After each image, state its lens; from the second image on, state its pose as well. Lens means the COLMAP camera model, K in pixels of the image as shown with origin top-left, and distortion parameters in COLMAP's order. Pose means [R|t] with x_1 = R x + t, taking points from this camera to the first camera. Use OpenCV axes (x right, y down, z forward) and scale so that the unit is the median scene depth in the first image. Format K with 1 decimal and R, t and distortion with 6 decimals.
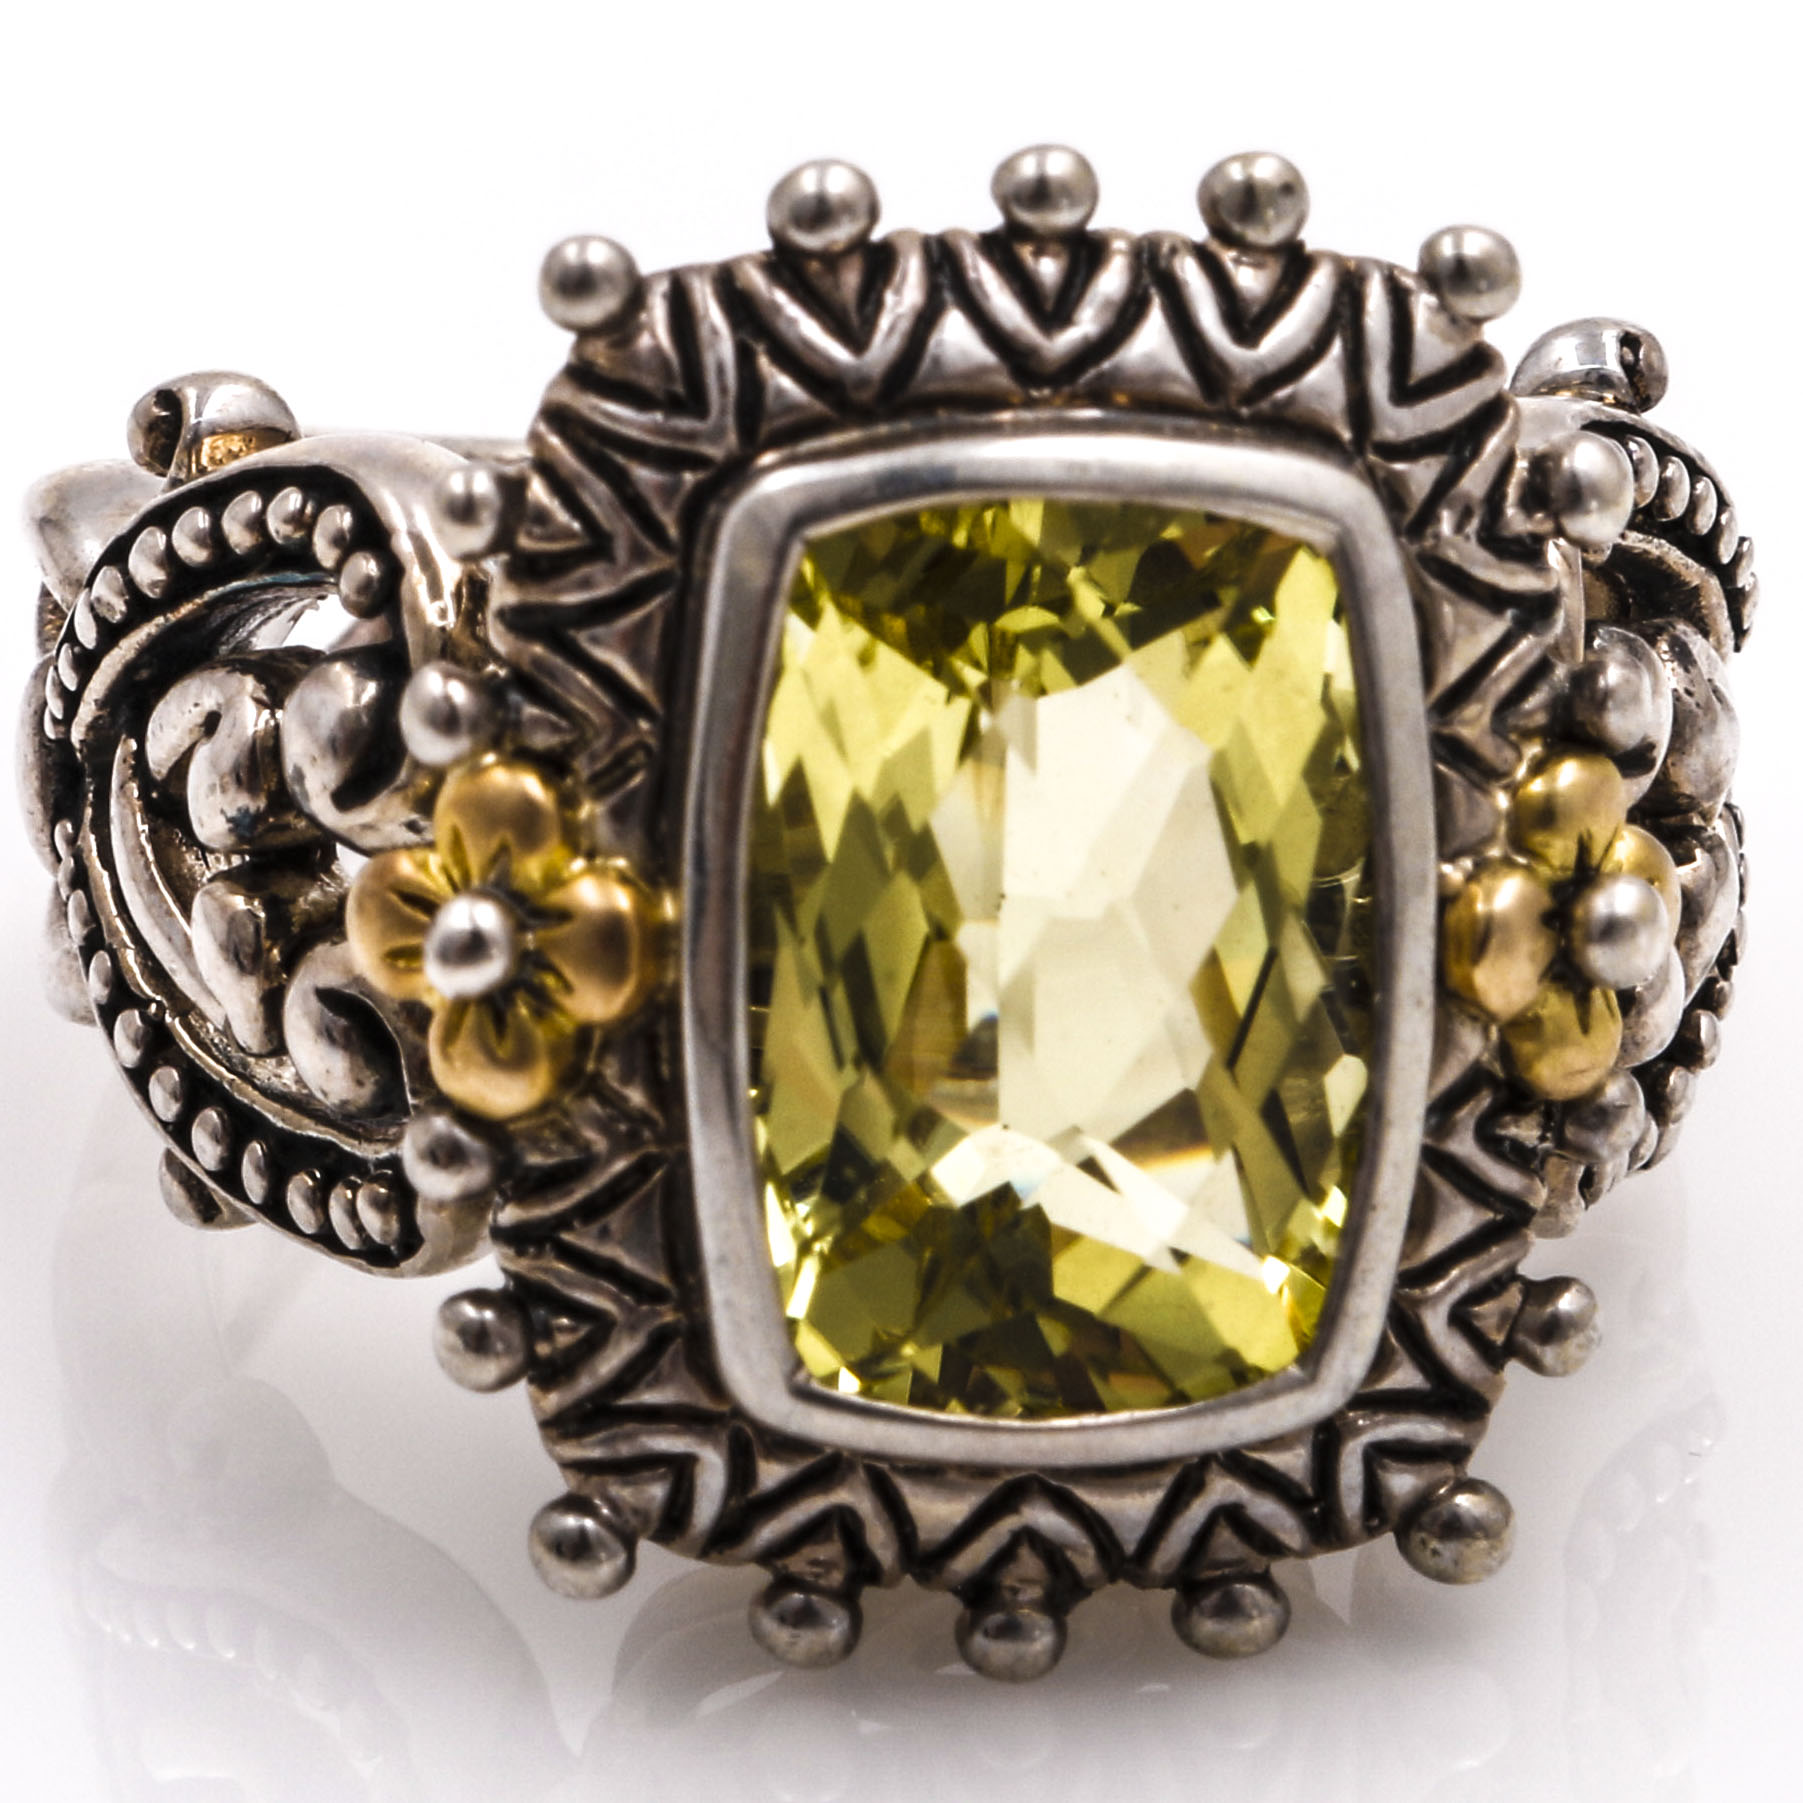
lens RADIAL K [[12332.0, 0, 901.5], [0, 12332.0, 901.5], [0, 0, 1]] dist [0.329779, -15.982106]
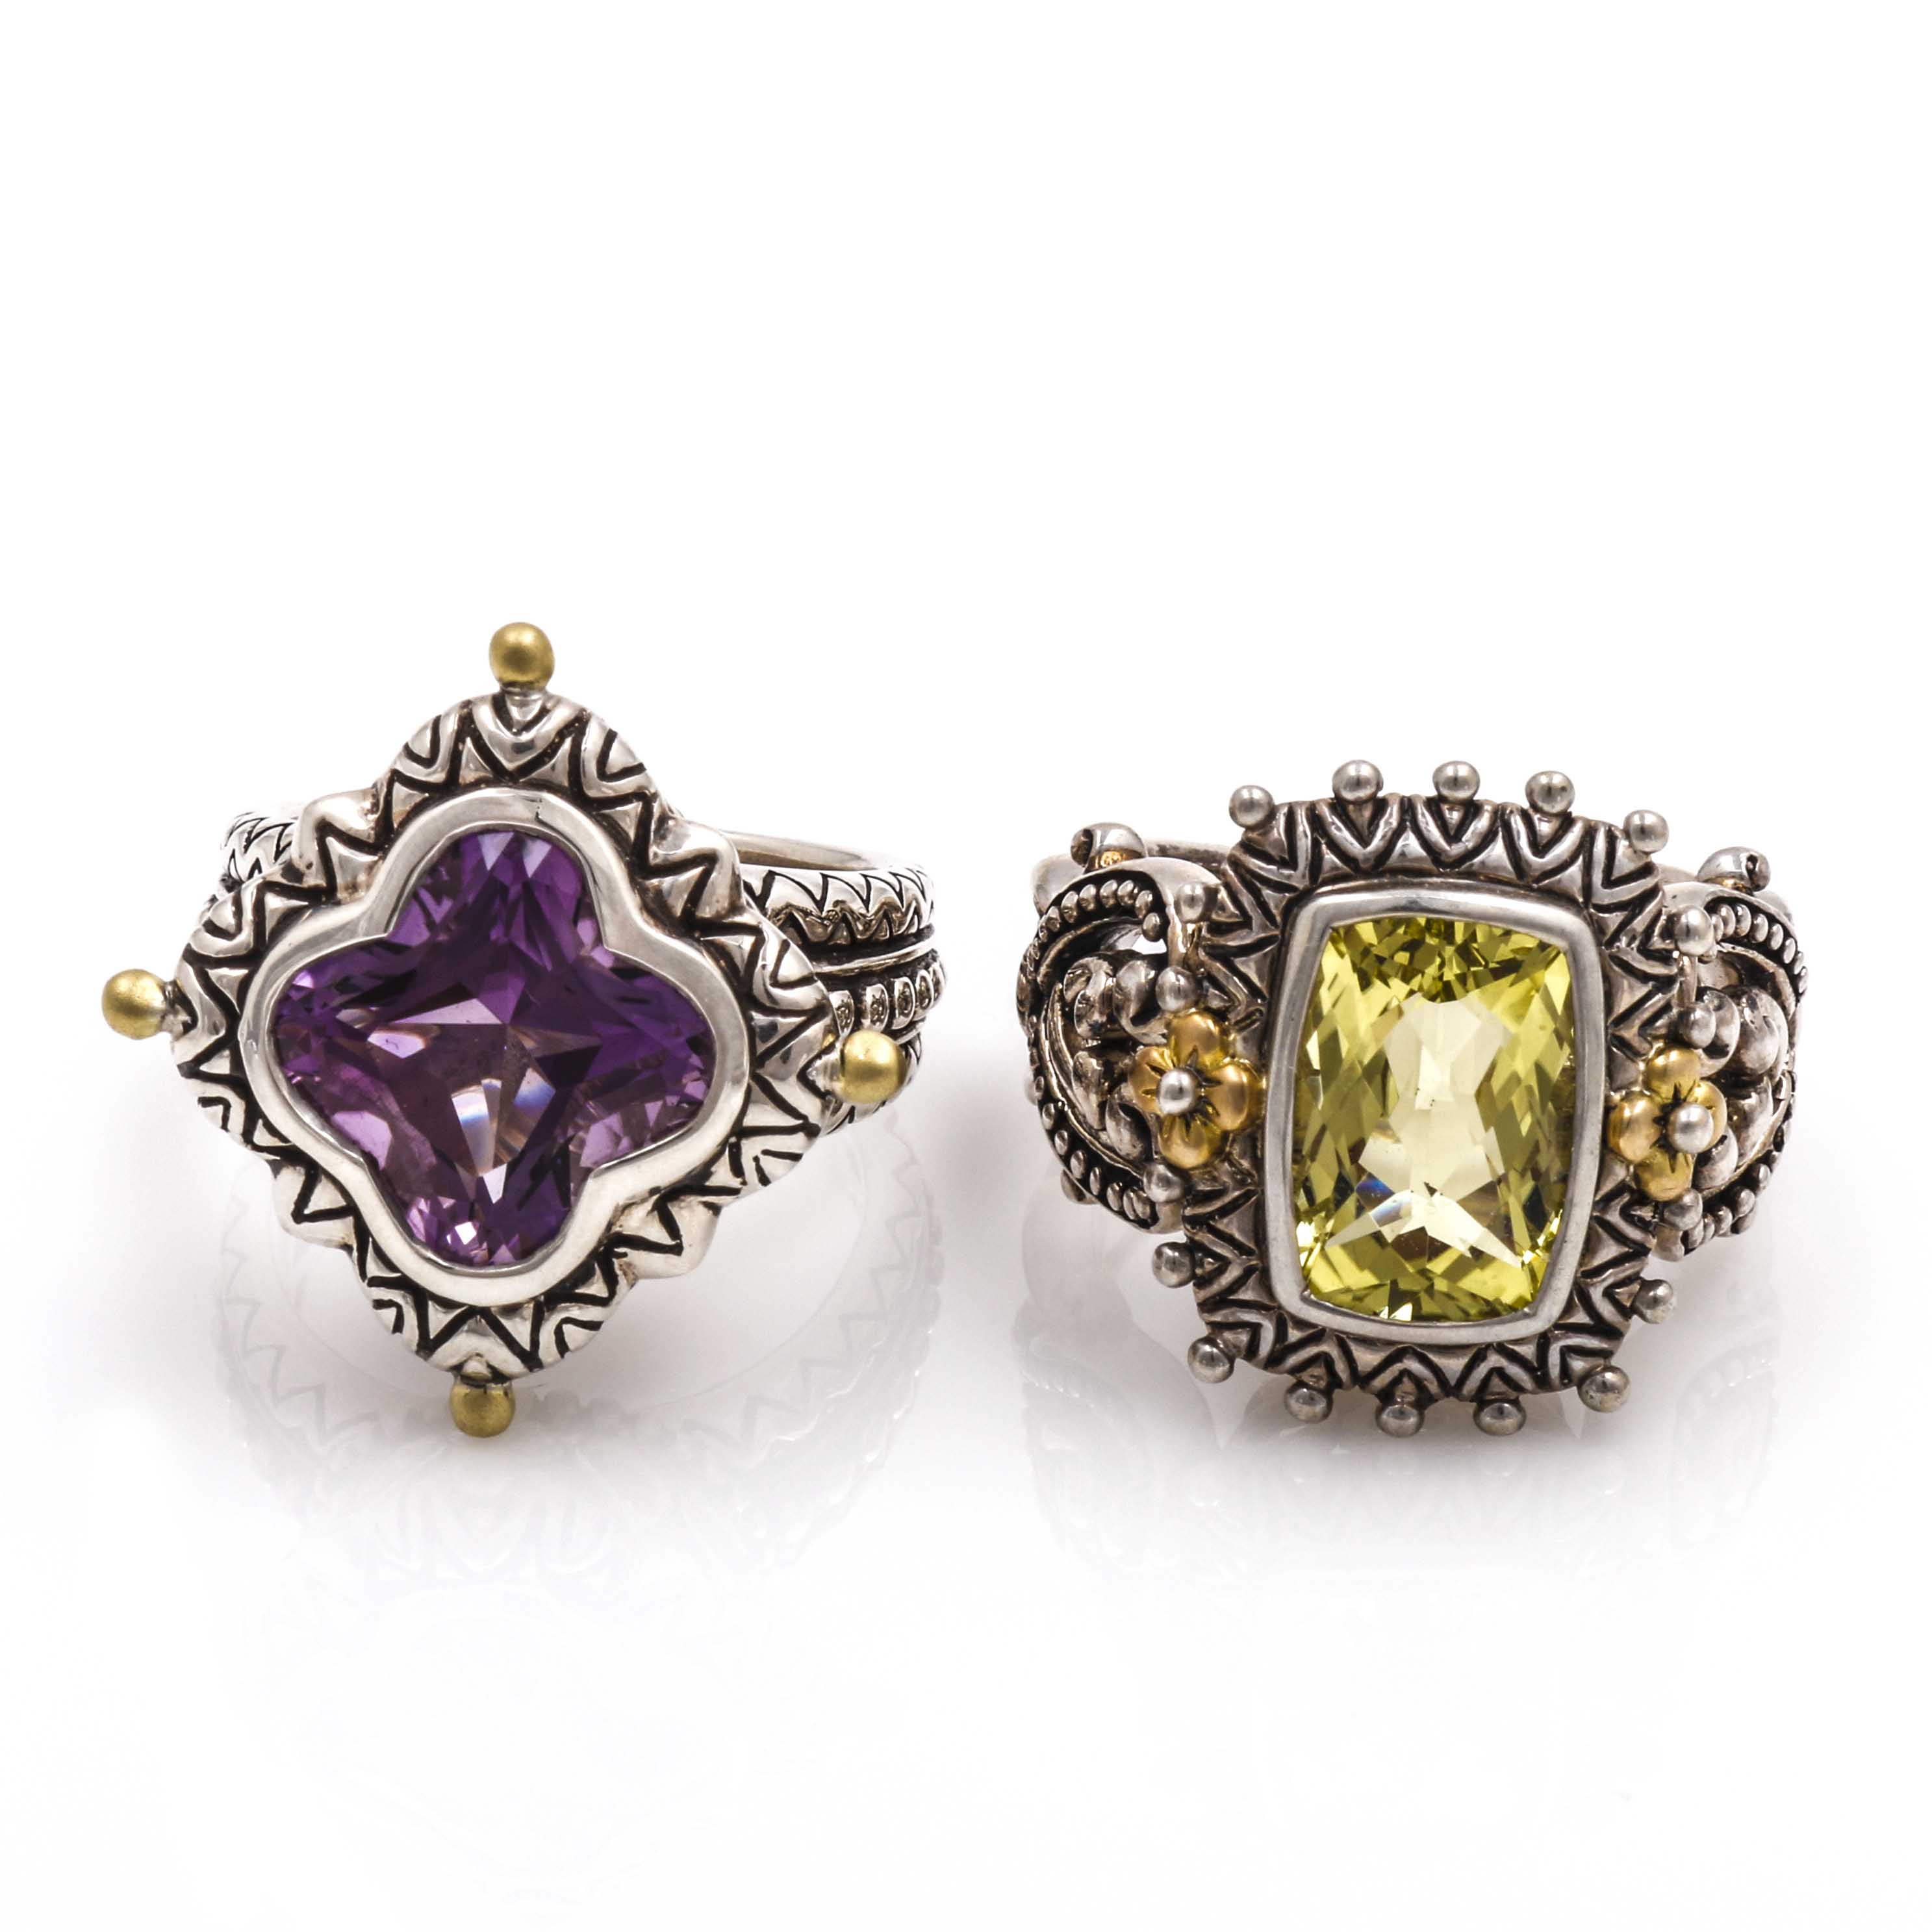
lens RADIAL K [[13214.4, 0, 966.0], [0, 13214.4, 966.0], [0, 0, 1]] dist [0.329779, -15.982106]
pose [[0.979009, 0.084816, -0.185330, 0.372829], [-0.081451, 0.996346, 0.025711, -0.078211], [0.186833, -0.010076, 0.982340, -1.387609]]
